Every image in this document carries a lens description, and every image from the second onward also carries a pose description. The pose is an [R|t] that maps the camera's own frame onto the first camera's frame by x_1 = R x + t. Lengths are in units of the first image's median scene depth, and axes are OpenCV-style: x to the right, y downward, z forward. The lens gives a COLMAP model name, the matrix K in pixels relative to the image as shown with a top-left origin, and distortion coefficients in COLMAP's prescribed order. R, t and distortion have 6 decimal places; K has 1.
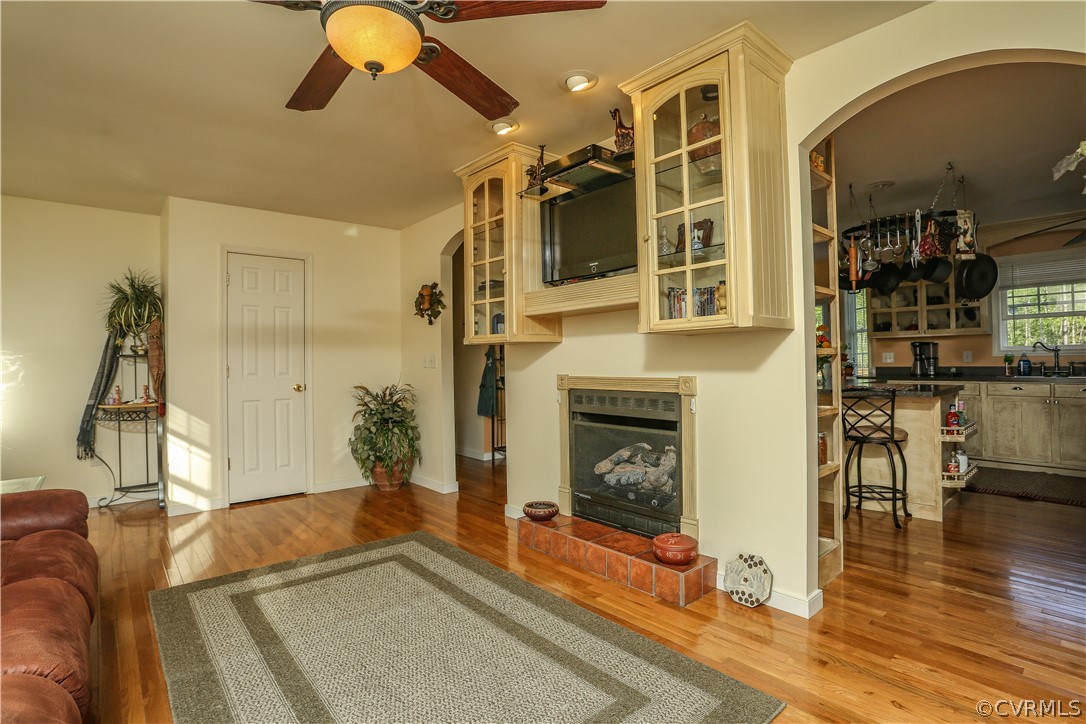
lens RADIAL K [[530.6, 0, 541.2], [0, 530.6, 355.6], [0, 0, 1]] dist [-0.067820, 0.025712]
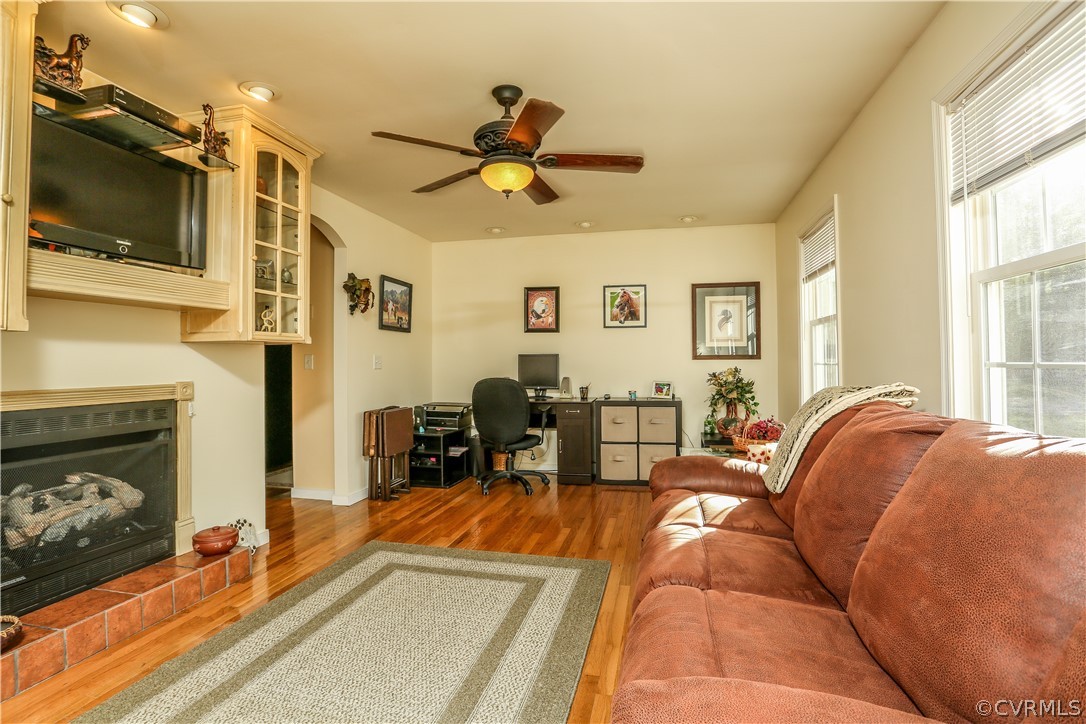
lens RADIAL K [[530.6, 0, 541.2], [0, 530.6, 355.6], [0, 0, 1]] dist [-0.067820, 0.025712]
pose [[-0.585411, 0.032173, 0.810098, -0.702160], [0.008518, 0.999401, -0.033535, 0.020798], [-0.810692, -0.012731, -0.585334, 0.757324]]
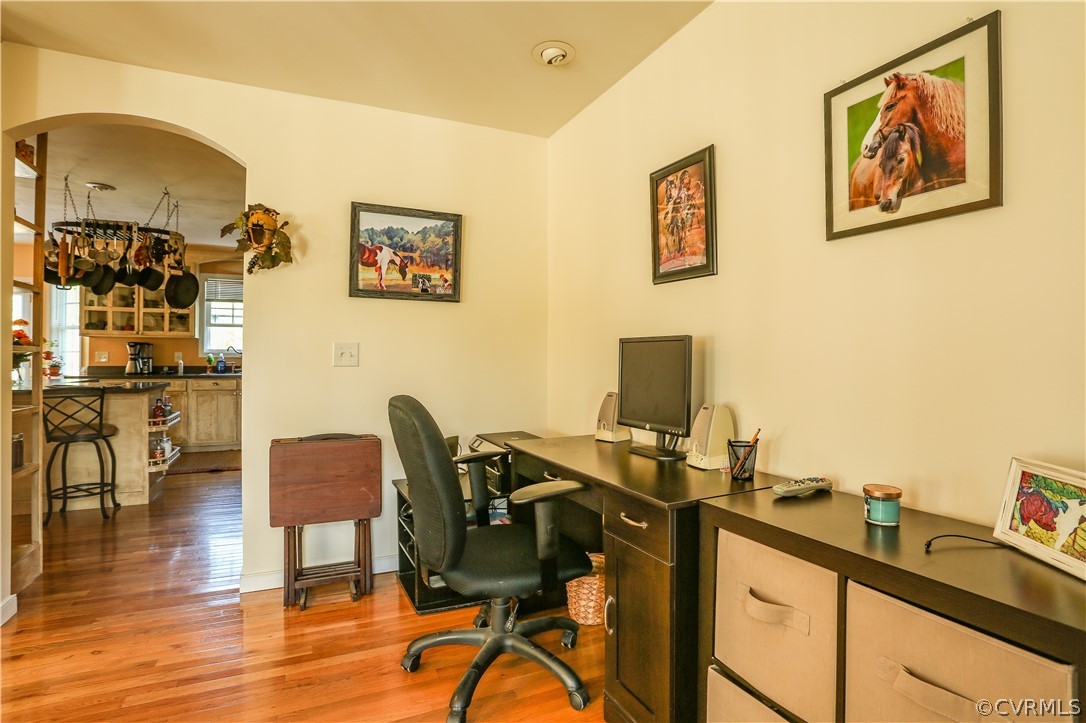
lens RADIAL K [[530.6, 0, 541.2], [0, 530.6, 355.1], [0, 0, 1]] dist [-0.067820, 0.025712]
pose [[0.271864, 0.020794, 0.962111, -0.073589], [-0.020599, 0.999663, -0.015785, -0.001889], [-0.962115, -0.015527, 0.272201, -0.132165]]
